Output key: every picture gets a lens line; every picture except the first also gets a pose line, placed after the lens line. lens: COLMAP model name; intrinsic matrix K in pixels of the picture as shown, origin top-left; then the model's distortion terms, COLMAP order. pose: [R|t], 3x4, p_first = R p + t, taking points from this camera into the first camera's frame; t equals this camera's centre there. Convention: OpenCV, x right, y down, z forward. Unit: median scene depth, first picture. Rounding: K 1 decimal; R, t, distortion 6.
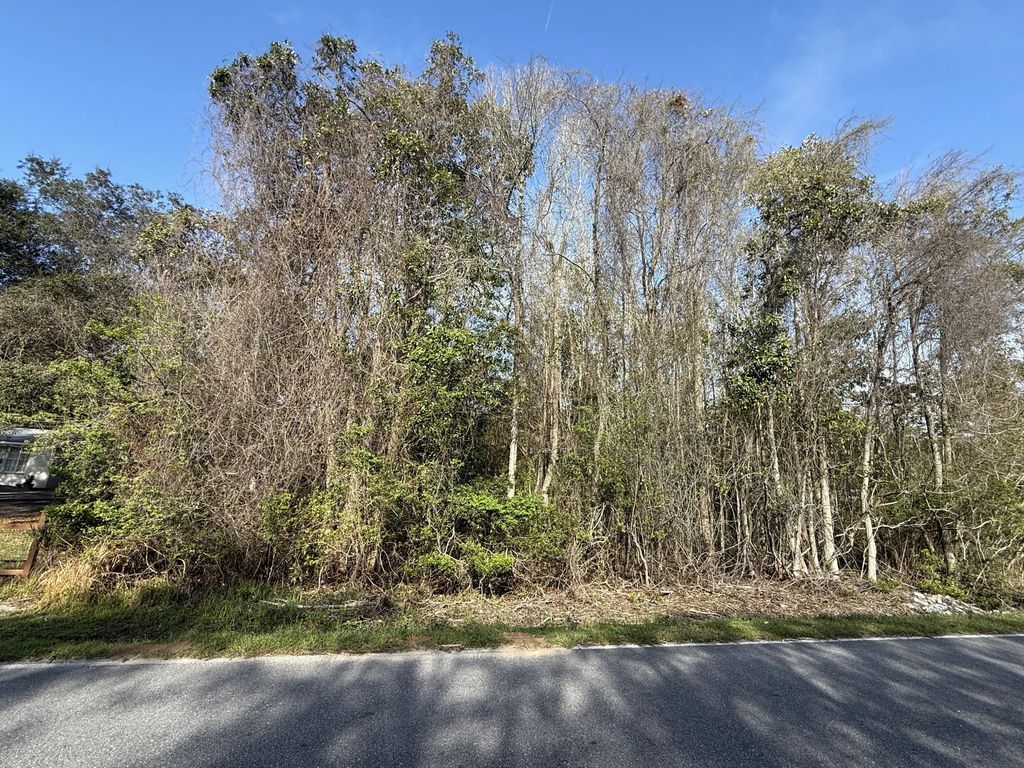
lens RADIAL K [[434.8, 0, 512.0], [0, 434.8, 384.0], [0, 0, 1]] dist [-0.001505, -0.000083]
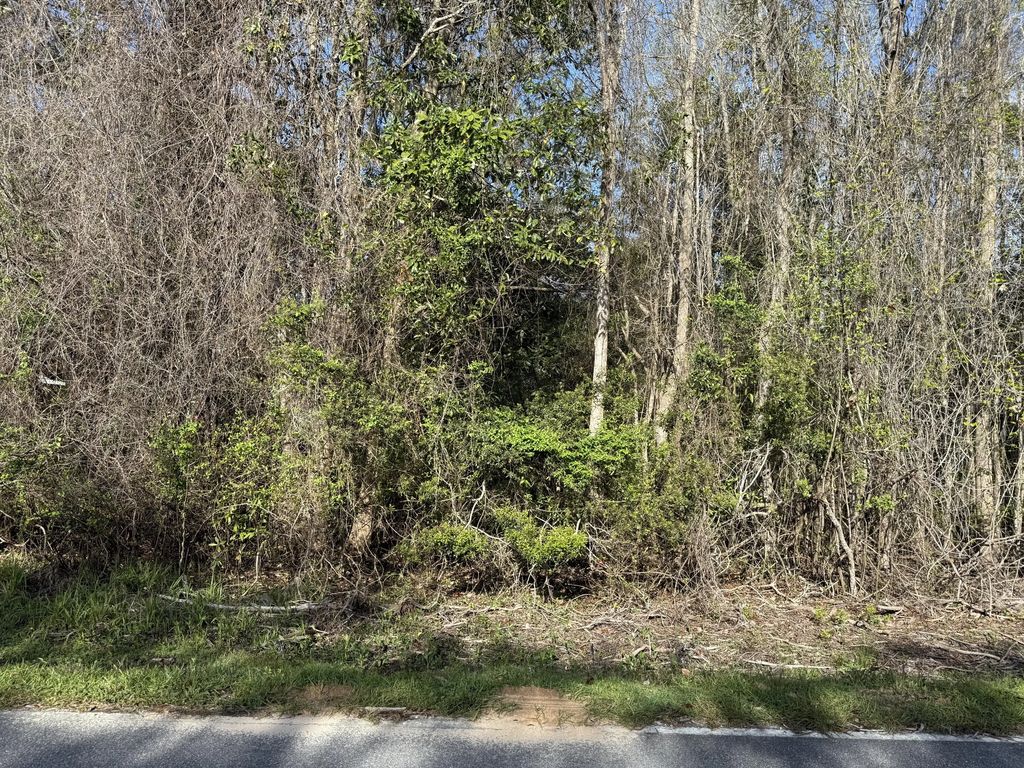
lens RADIAL K [[704.9, 0, 512.0], [0, 704.9, 384.0], [0, 0, 1]] dist [0.069124, -0.088510]
pose [[0.983403, -0.010348, -0.181141, 0.070833], [0.041893, 0.984345, 0.171200, 0.051856], [0.176534, -0.175947, 0.968441, 0.147083]]
